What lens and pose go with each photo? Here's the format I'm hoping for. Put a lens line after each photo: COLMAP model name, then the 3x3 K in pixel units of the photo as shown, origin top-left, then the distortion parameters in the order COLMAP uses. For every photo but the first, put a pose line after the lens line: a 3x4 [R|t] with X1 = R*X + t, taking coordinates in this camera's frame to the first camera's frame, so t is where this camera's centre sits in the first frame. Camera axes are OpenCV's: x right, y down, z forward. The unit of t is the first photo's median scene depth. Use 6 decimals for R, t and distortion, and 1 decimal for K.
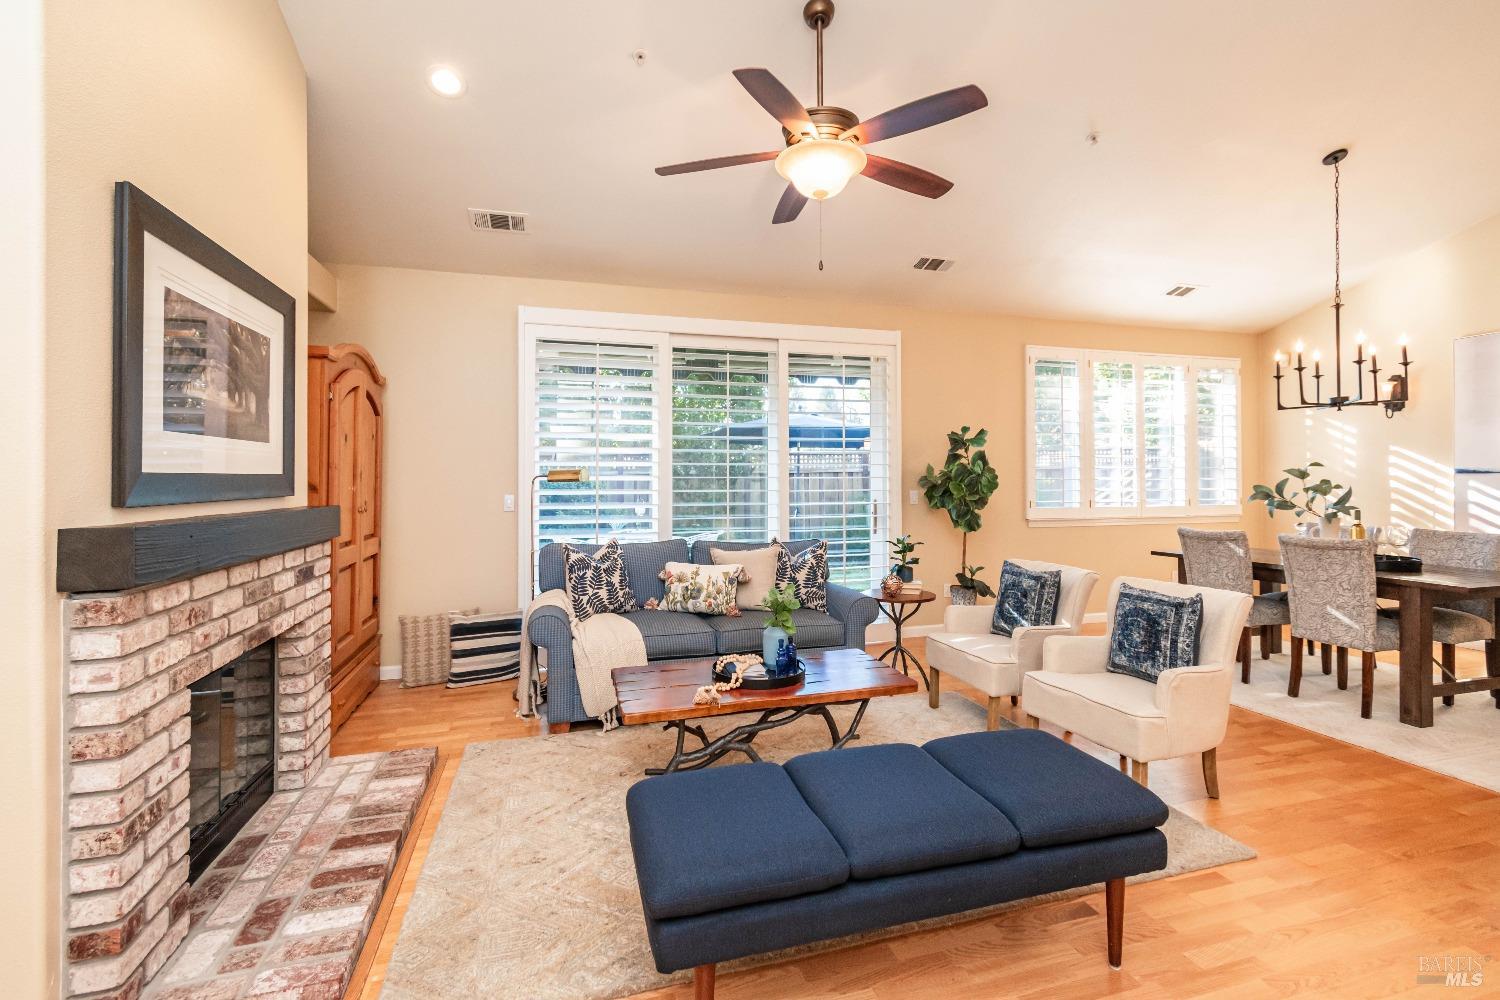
lens RADIAL K [[670.3, 0, 752.0], [0, 670.3, 474.0], [0, 0, 1]] dist [-0.003106, -0.000752]
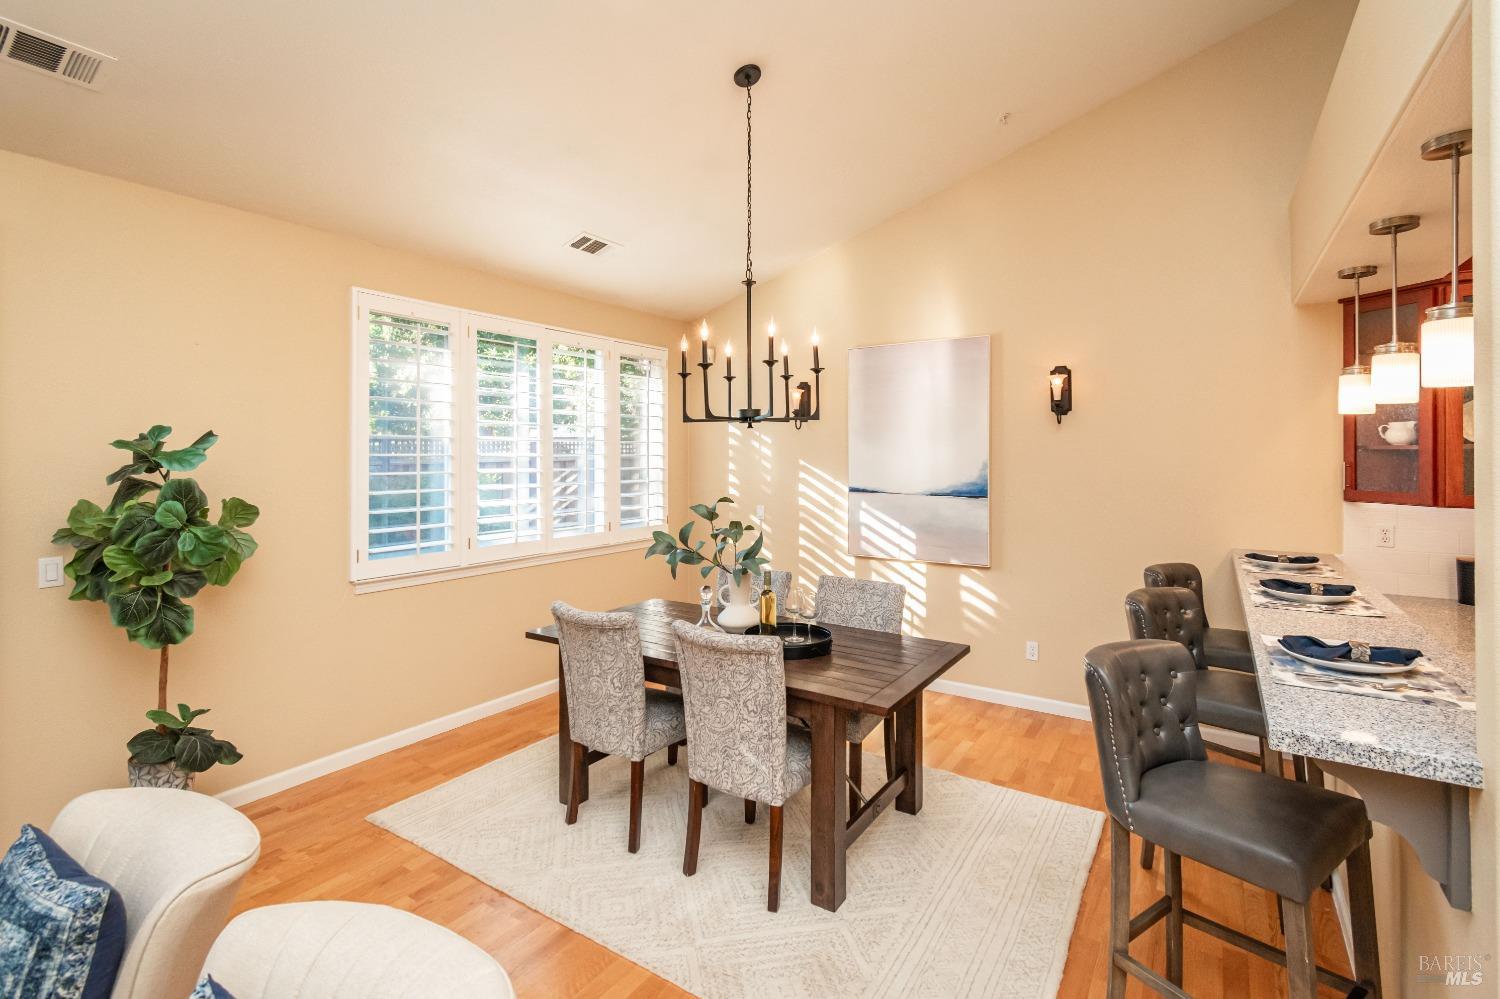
lens RADIAL K [[690.5, 0, 752.9], [0, 690.5, 450.7], [0, 0, 1]] dist [0.002834, -0.000024]
pose [[0.764276, 0.007408, 0.644847, 0.388103], [-0.006061, 0.999972, -0.004304, -0.064995], [-0.644861, -0.000619, 0.764300, 0.414703]]
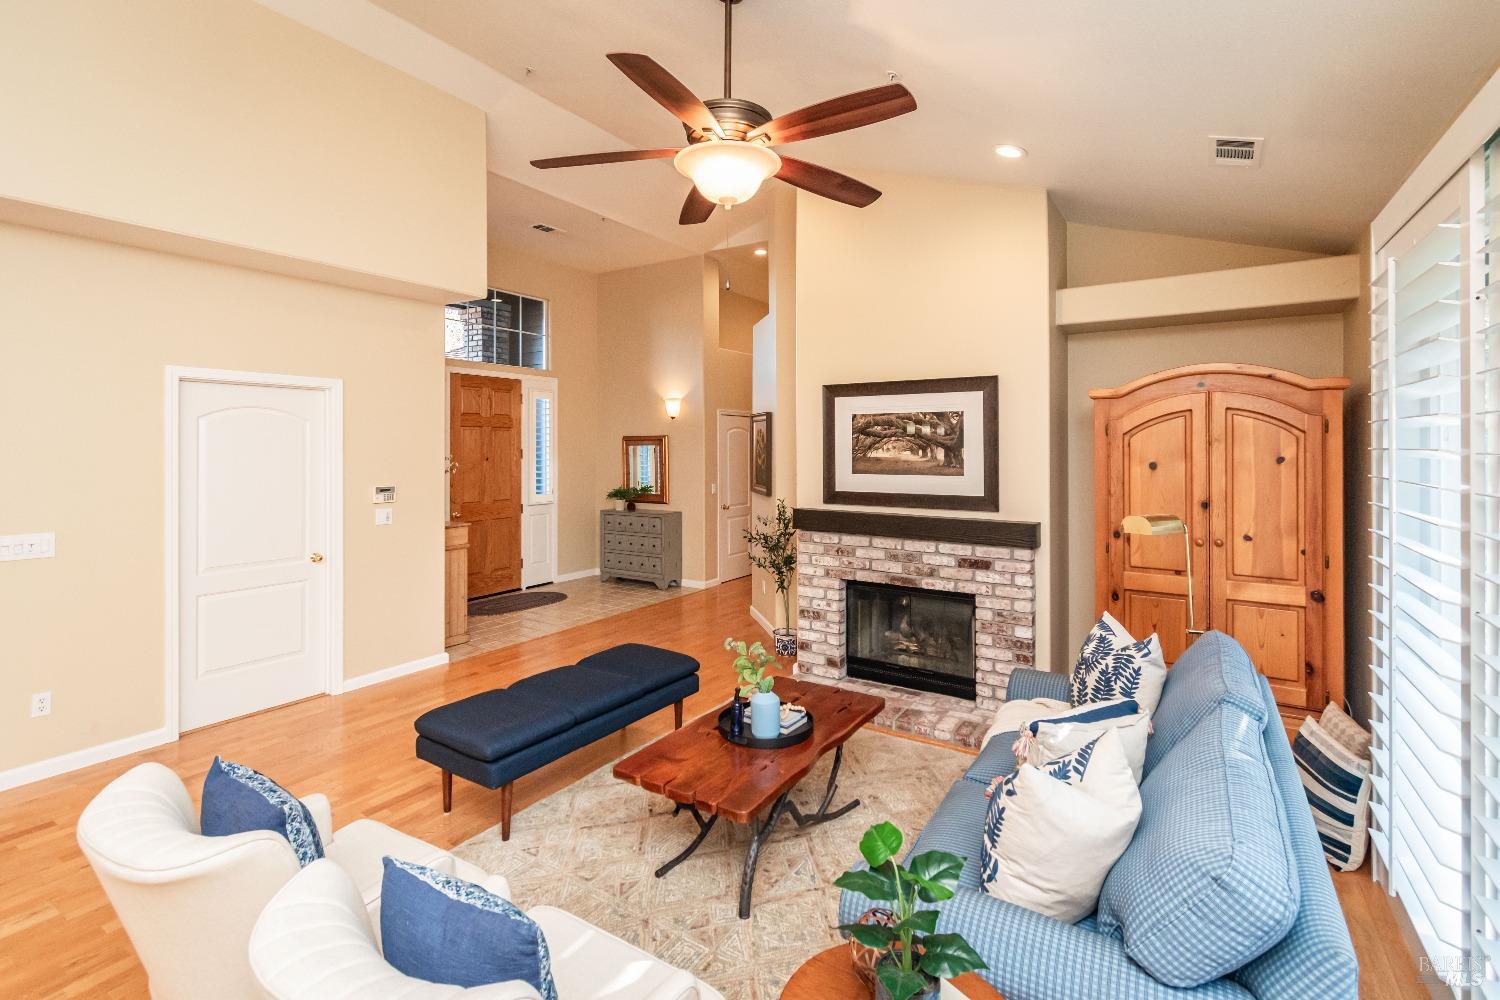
lens RADIAL K [[672.0, 0, 756.3], [0, 672.0, 445.7], [0, 0, 1]] dist [0.001861, 0.000215]
pose [[-0.755141, 0.001029, -0.655562, 0.431838], [0.006144, 0.999966, -0.005508, -0.068014], [0.655534, -0.008187, -0.755121, 1.146029]]
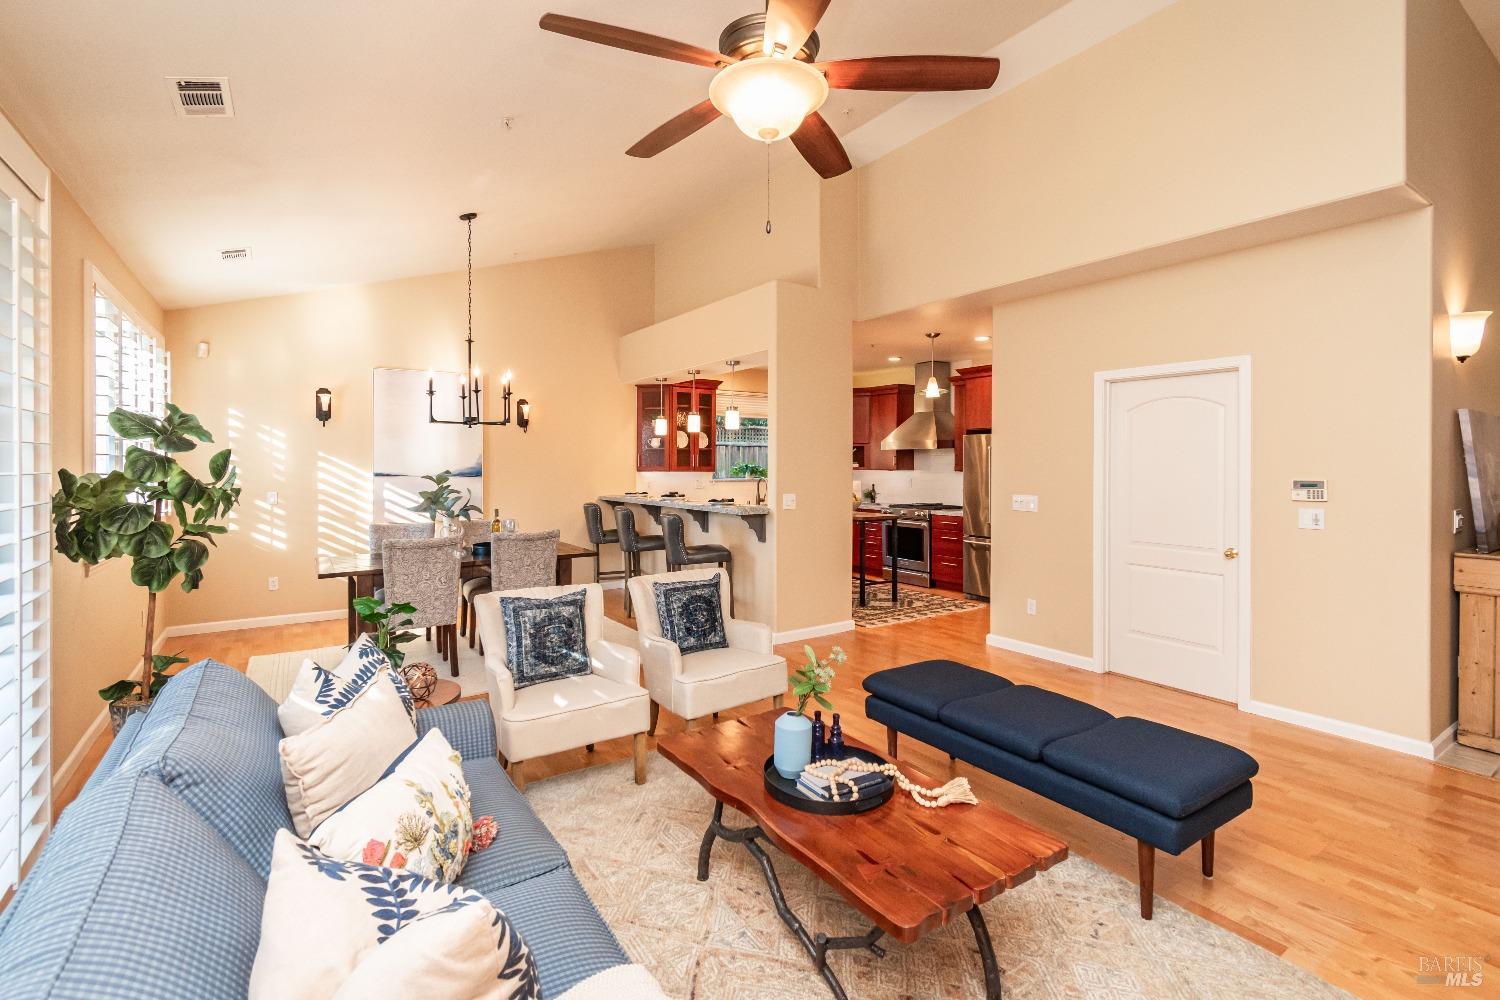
lens RADIAL K [[684.4, 0, 752.2], [0, 684.4, 461.4], [0, 0, 1]] dist [-0.000596, -0.000693]
pose [[-0.310322, 0.008809, 0.950591, -0.440230], [-0.004604, 0.999931, -0.010769, -0.022587], [-0.950620, -0.007718, -0.310260, 0.868435]]
